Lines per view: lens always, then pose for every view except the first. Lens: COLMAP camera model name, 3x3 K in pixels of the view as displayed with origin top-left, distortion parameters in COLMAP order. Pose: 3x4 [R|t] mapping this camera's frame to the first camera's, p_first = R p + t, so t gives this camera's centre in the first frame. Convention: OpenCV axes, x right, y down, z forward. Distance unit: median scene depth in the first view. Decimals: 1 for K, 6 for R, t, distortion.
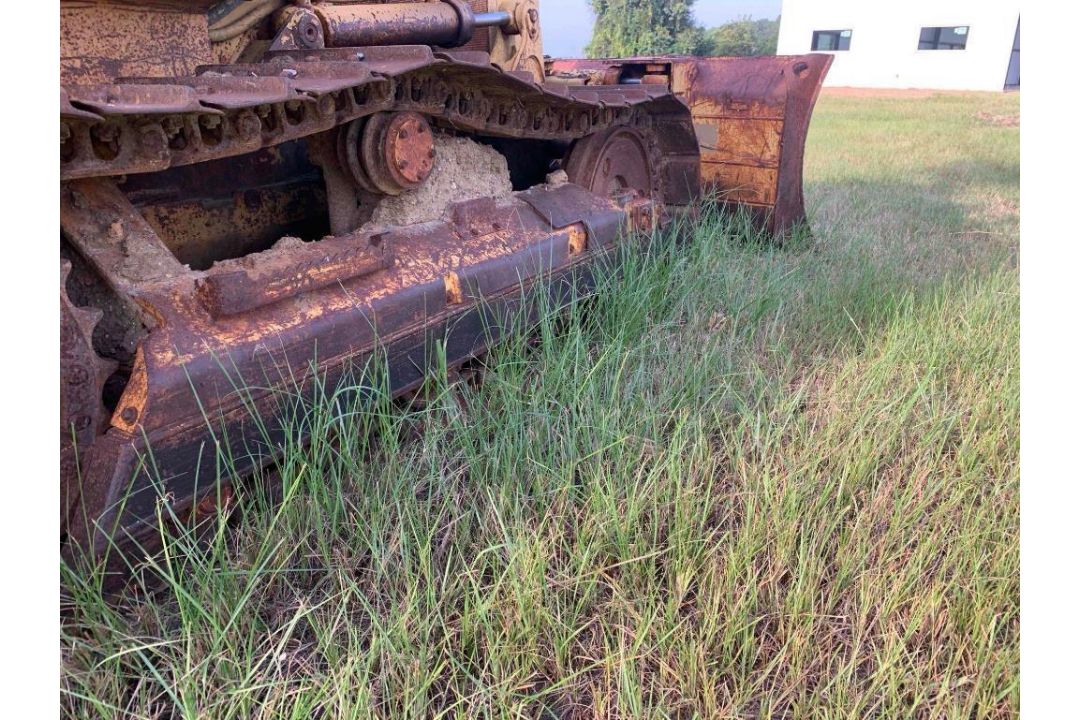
lens RADIAL K [[730.6, 0, 536.0], [0, 730.6, 344.0], [0, 0, 1]] dist [0.038913, -0.038642]
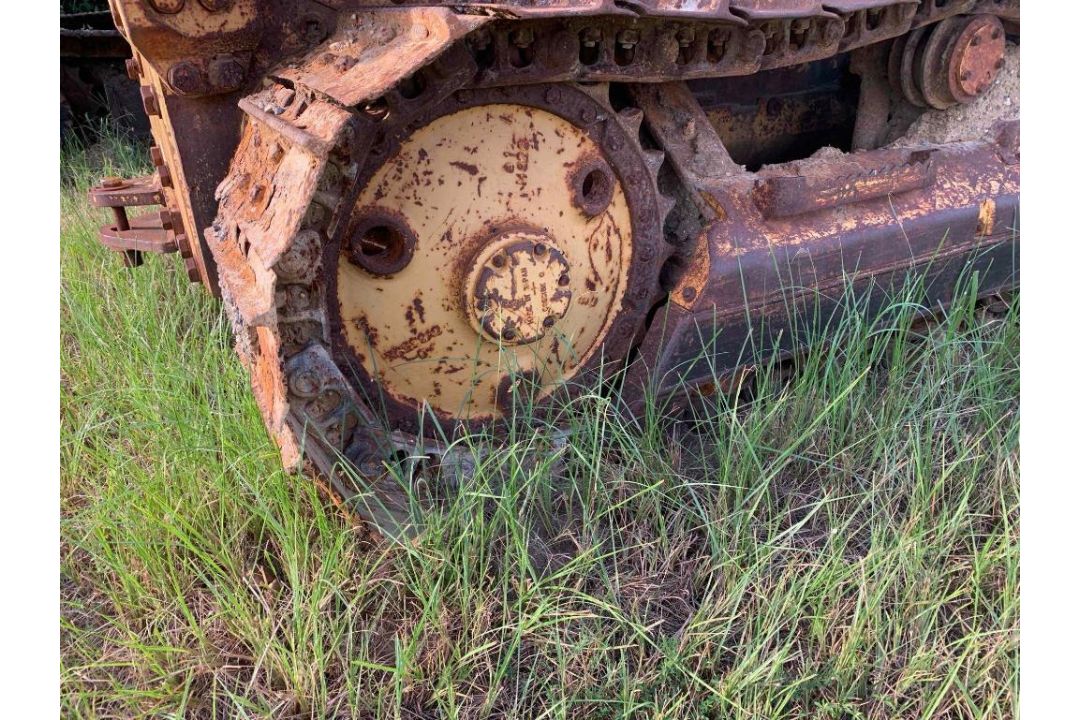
lens RADIAL K [[730.6, 0, 548.4], [0, 730.6, 348.2], [0, 0, 1]] dist [0.038913, -0.038642]
pose [[0.861226, 0.206657, -0.464310, -0.154633], [-0.151829, 0.976493, 0.153001, 0.030981], [0.485014, -0.061273, 0.872357, -0.091531]]
